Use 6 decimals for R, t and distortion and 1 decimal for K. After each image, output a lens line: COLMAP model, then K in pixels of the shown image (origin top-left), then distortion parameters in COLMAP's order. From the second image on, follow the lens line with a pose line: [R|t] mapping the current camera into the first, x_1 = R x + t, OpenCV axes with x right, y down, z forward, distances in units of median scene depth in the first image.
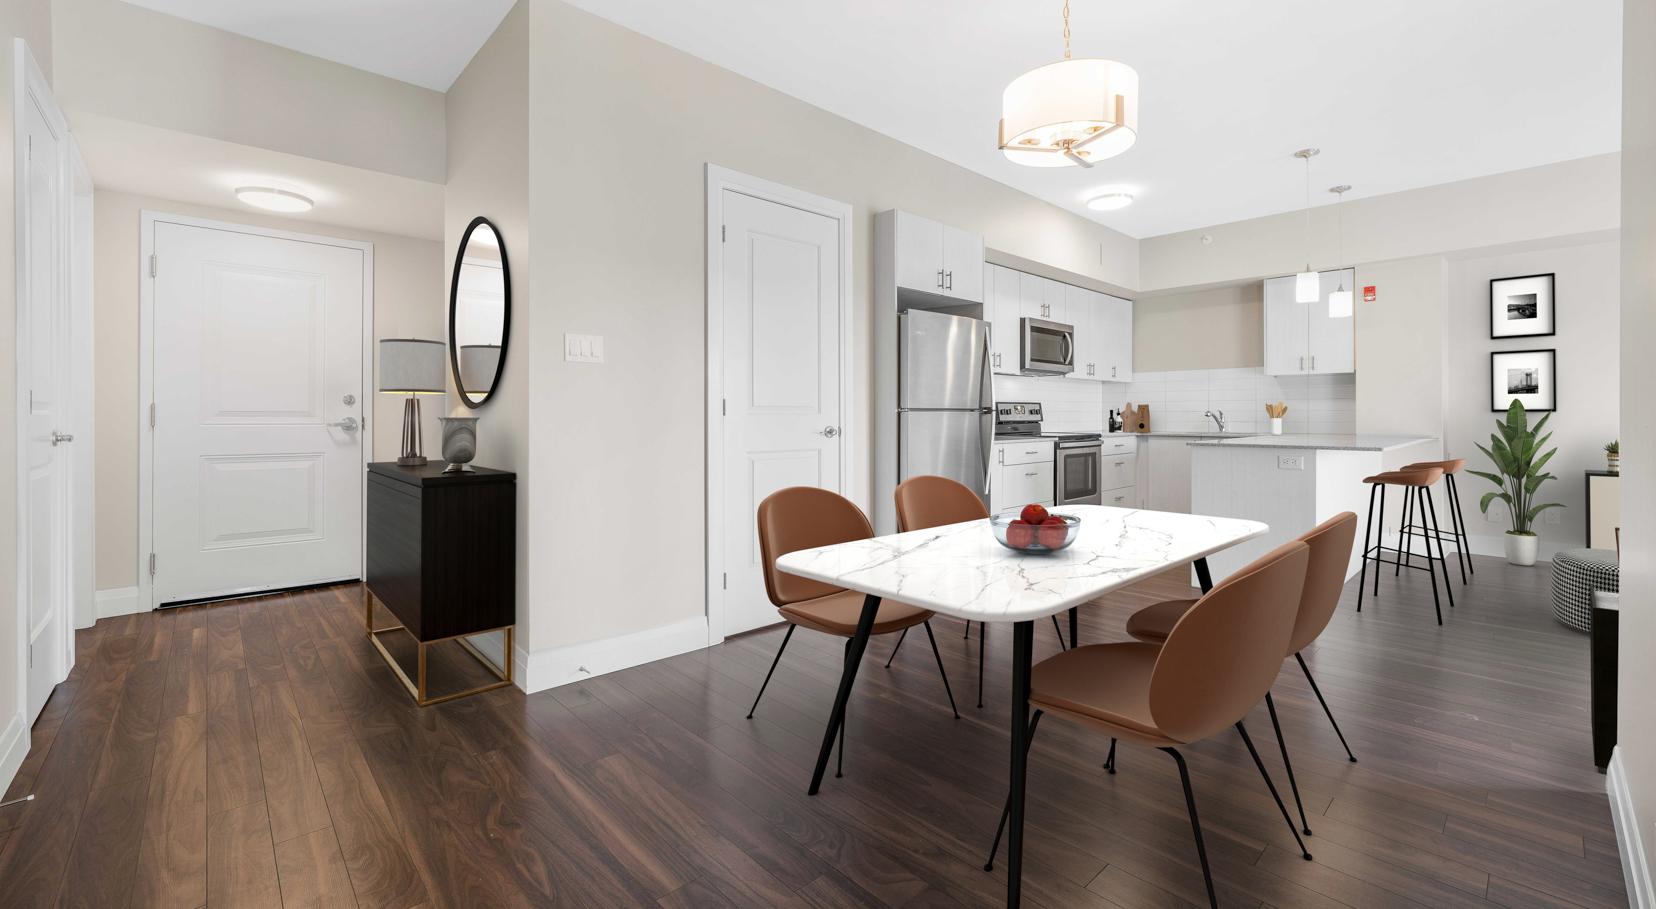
lens RADIAL K [[694.5, 0, 831.9], [0, 694.5, 408.3], [0, 0, 1]] dist [-0.001684, -0.000245]
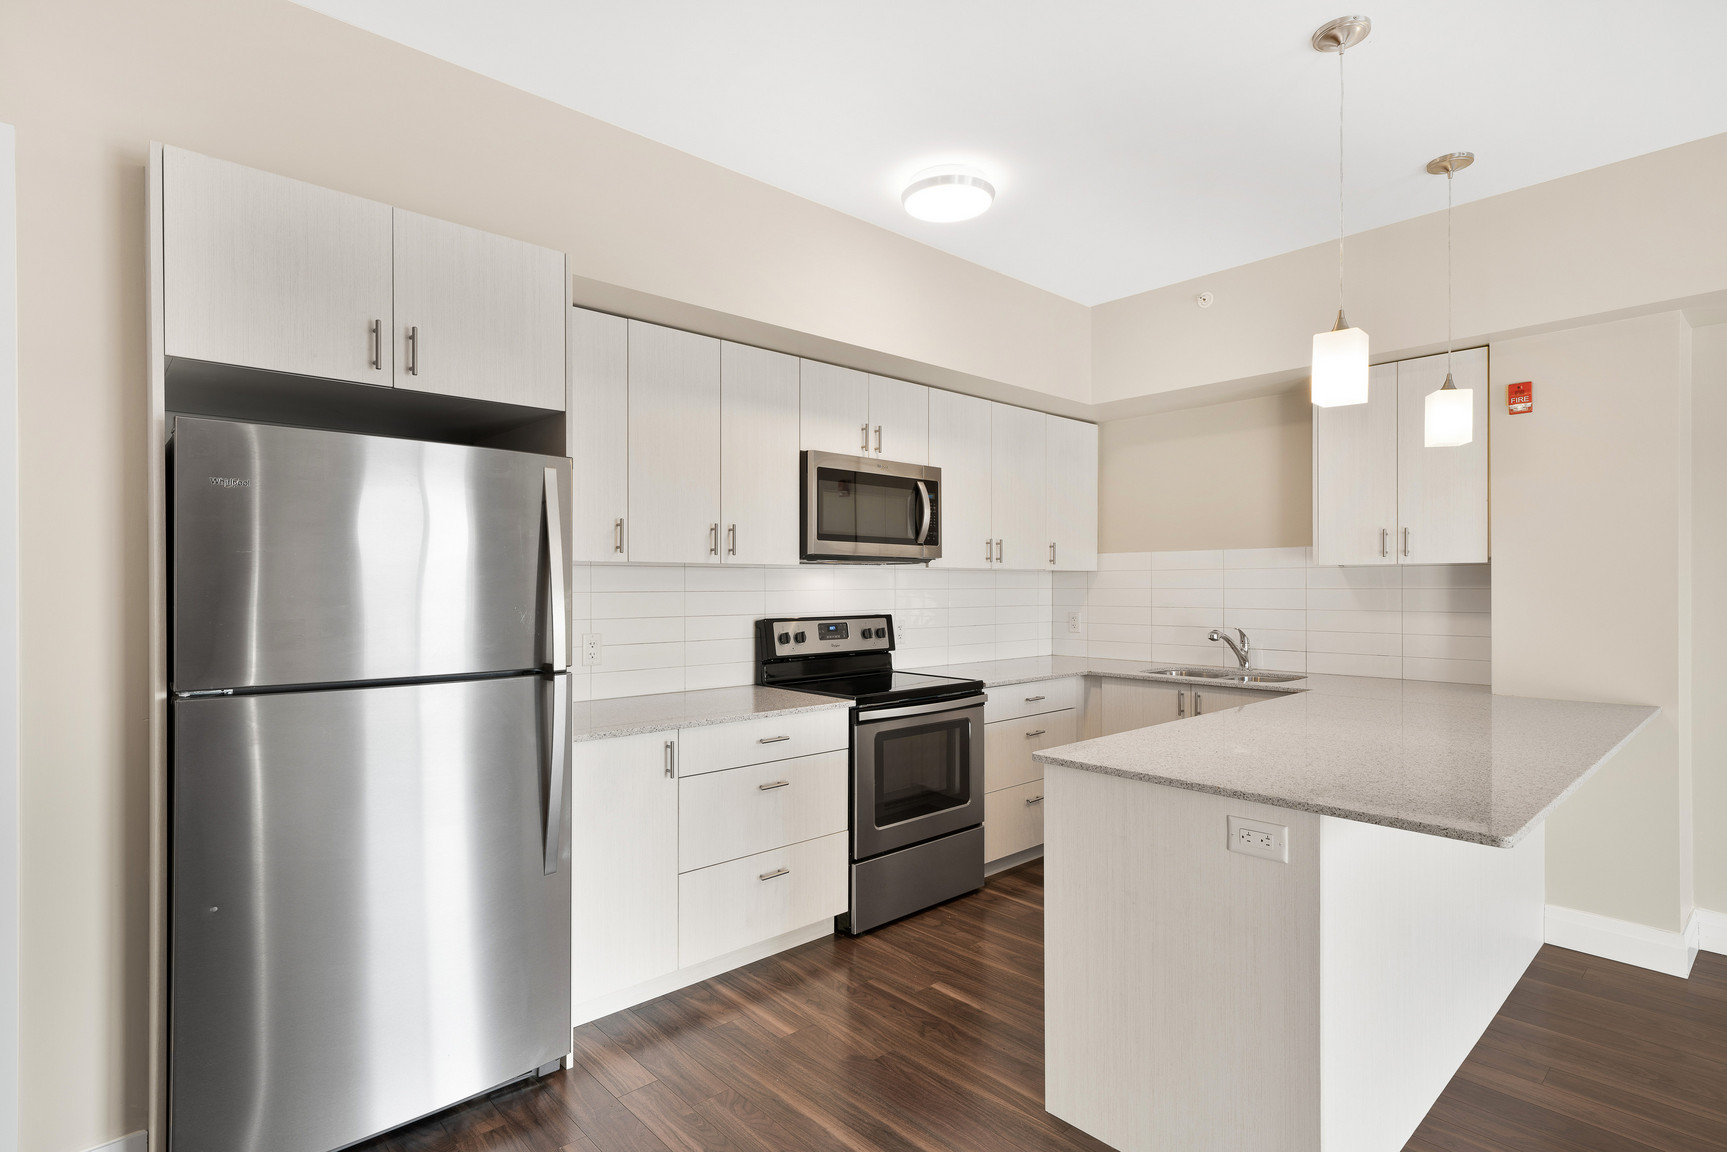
lens RADIAL K [[868.8, 0, 863.5], [0, 868.8, 576.0], [0, 0, 1]] dist [0.004875, 0.001069]
pose [[0.999791, 0.000698, -0.020435, 0.341563], [-0.000717, 0.999999, -0.000890, -0.042801], [0.020435, 0.000904, 0.999791, 0.398042]]
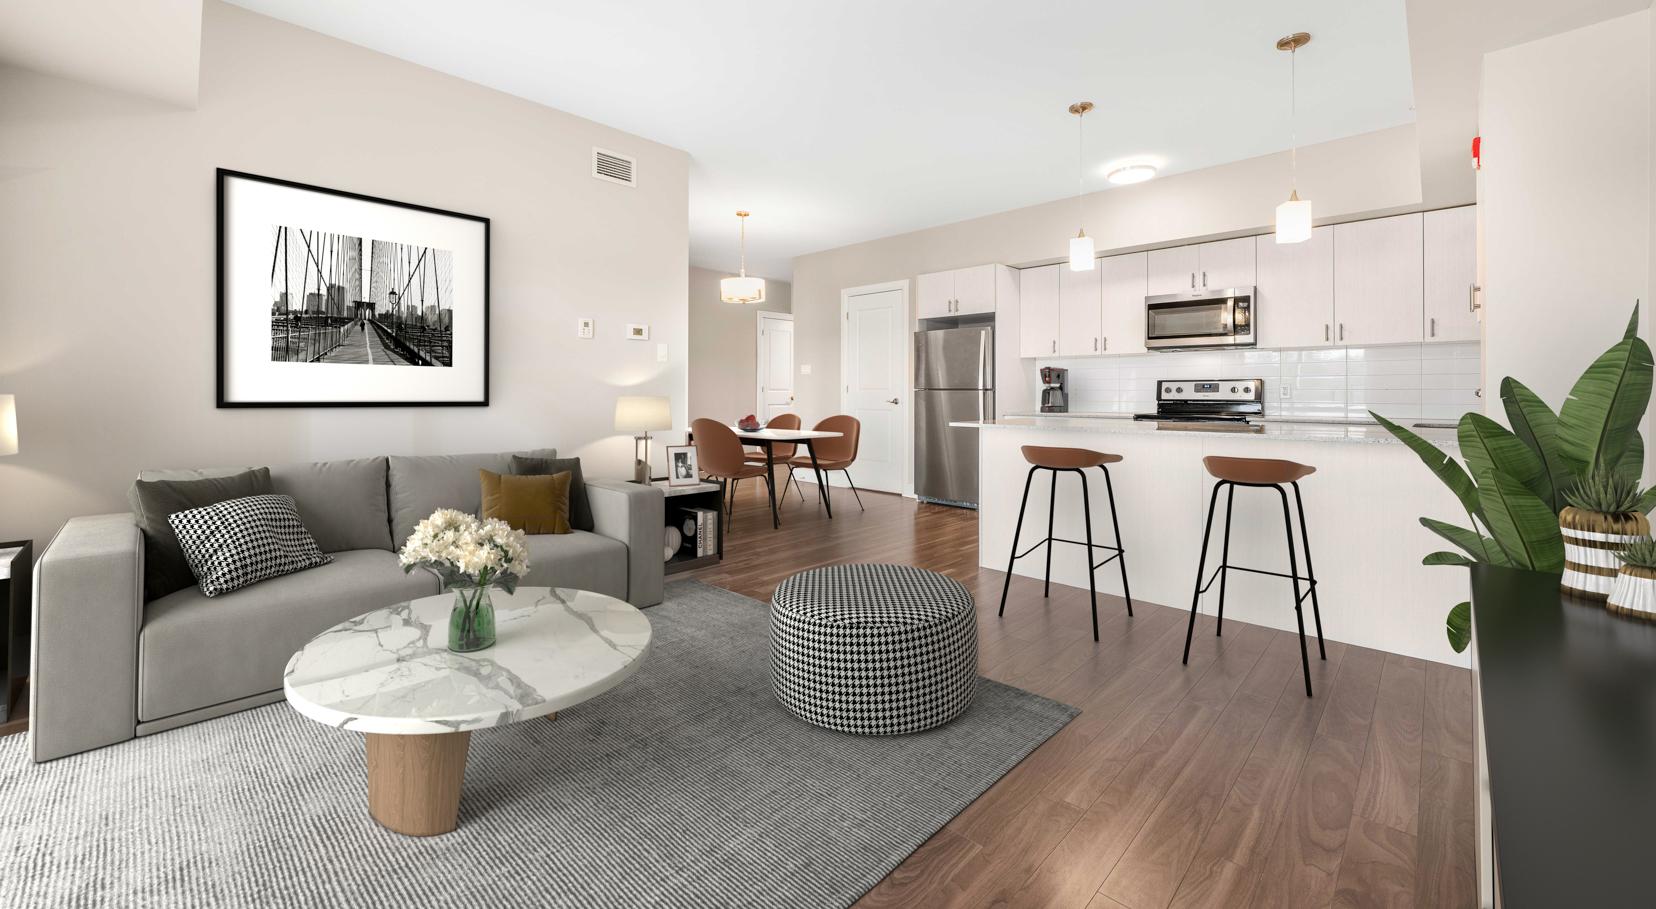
lens RADIAL K [[652.6, 0, 829.0], [0, 652.6, 425.3], [0, 0, 1]] dist [-0.000416, -0.000027]
pose [[0.052750, 0.041297, -0.997753, 1.248186], [-0.001009, 0.999146, 0.041302, 0.018622], [0.998607, -0.001172, 0.052746, 0.502164]]
